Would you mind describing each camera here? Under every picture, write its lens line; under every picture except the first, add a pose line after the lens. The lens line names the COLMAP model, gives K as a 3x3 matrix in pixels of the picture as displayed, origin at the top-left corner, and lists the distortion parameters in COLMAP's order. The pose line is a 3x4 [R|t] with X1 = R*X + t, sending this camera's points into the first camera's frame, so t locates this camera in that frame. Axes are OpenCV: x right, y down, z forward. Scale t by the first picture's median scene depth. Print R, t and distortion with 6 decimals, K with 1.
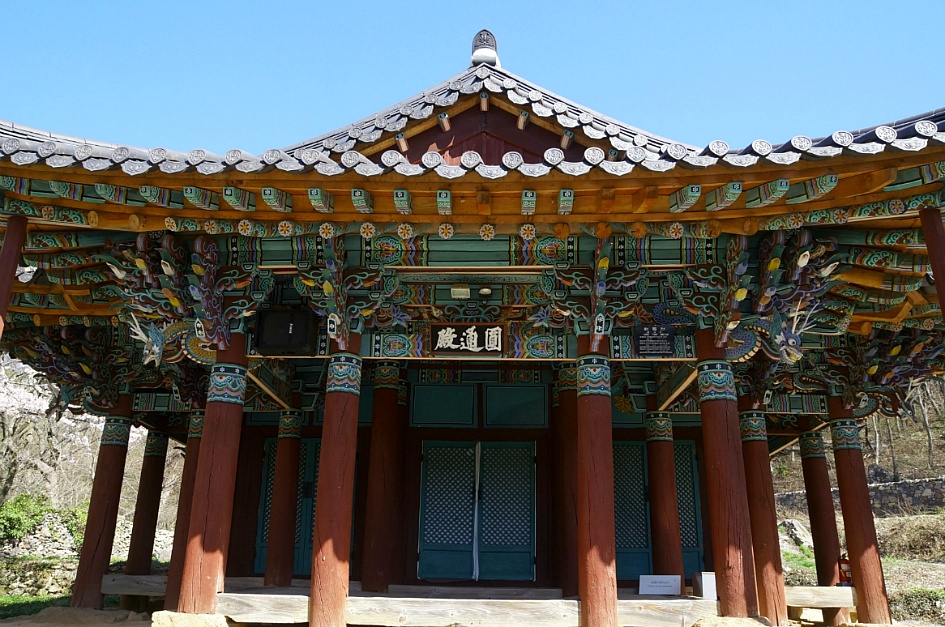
lens RADIAL K [[727.9, 0, 470.4], [0, 727.9, 313.7], [0, 0, 1]] dist [-0.027836, 0.003365]
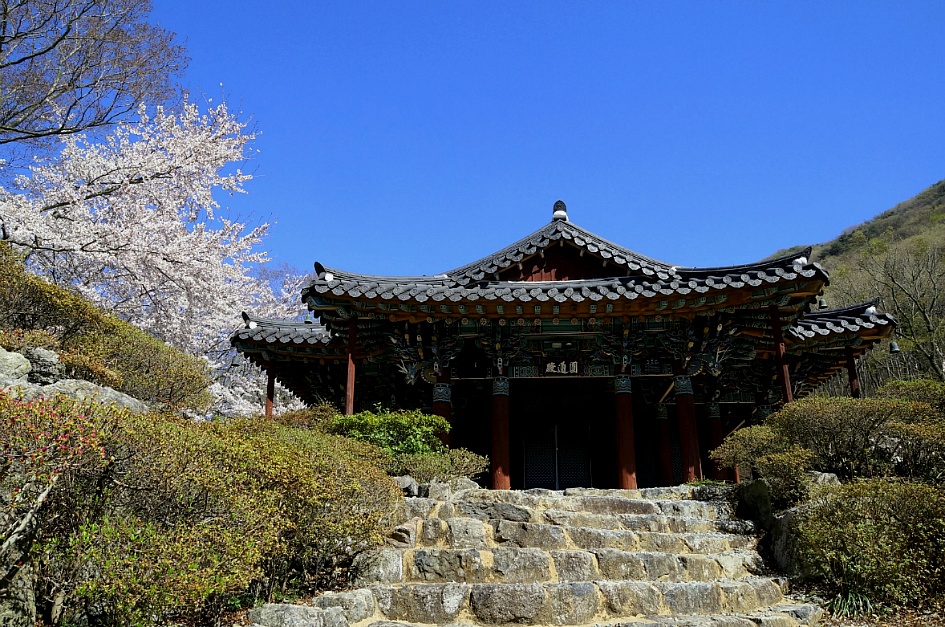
lens RADIAL K [[849.4, 0, 474.1], [0, 849.4, 313.3], [0, 0, 1]] dist [-0.001488, 0.000037]
pose [[0.999677, -0.024975, 0.004760, -0.258099], [0.024999, 0.999674, -0.005163, -0.113237], [-0.004629, 0.005280, 0.999975, -1.404163]]
